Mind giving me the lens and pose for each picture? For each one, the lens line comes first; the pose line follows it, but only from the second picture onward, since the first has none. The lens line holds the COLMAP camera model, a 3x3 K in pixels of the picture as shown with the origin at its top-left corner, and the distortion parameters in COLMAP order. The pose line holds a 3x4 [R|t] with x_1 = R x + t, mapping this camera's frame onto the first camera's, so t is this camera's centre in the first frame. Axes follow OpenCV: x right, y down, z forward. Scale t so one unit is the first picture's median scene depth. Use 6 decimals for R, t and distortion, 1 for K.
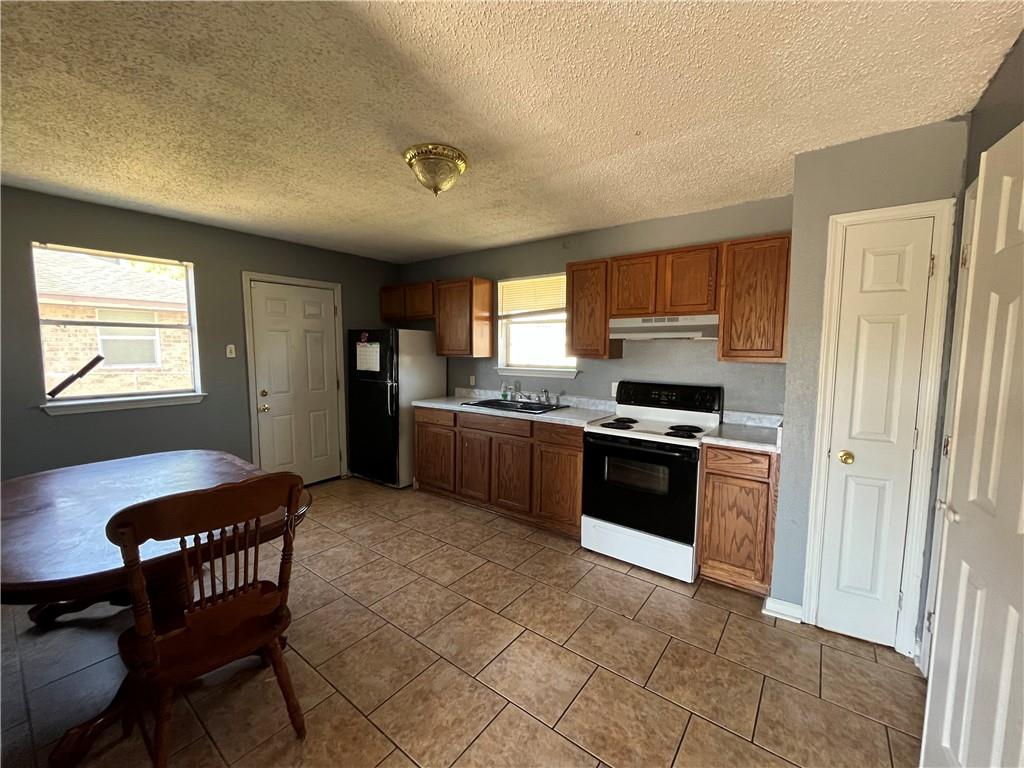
lens RADIAL K [[413.0, 0, 505.5], [0, 413.0, 385.5], [0, 0, 1]] dist [0.006778, -0.000229]
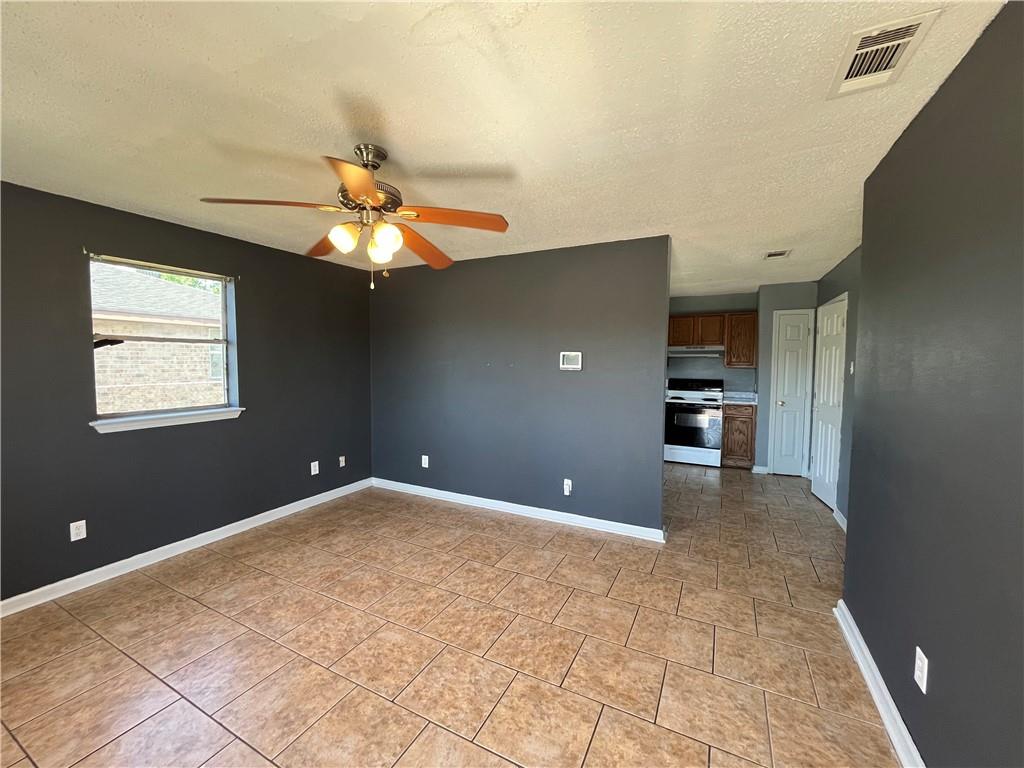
lens RADIAL K [[413.0, 0, 508.9], [0, 413.0, 385.5], [0, 0, 1]] dist [0.006778, -0.000229]
pose [[0.973424, -0.015962, 0.228455, -1.060249], [0.022120, 0.999457, -0.024419, 0.065084], [-0.227941, 0.028824, 0.973248, -0.837861]]
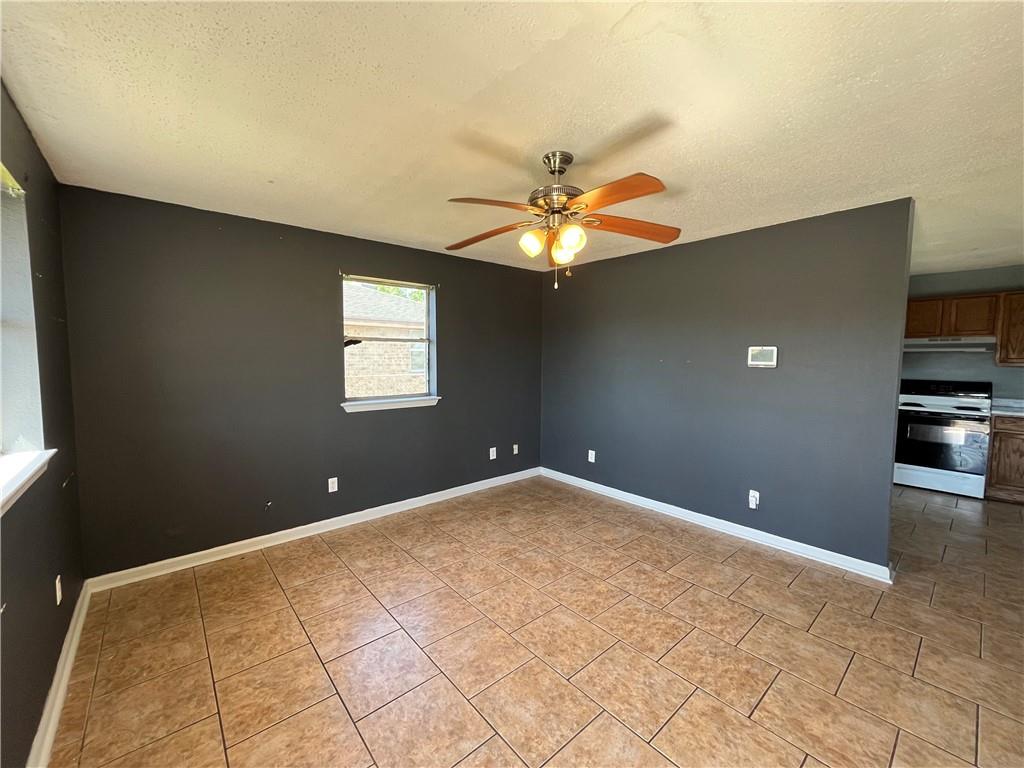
lens RADIAL K [[413.0, 0, 515.1], [0, 413.0, 384.9], [0, 0, 1]] dist [0.006778, -0.000229]
pose [[0.990290, 0.007789, -0.138795, -1.084193], [-0.010431, 0.999778, -0.018323, 0.066046], [0.138622, 0.019593, 0.990152, -0.845727]]
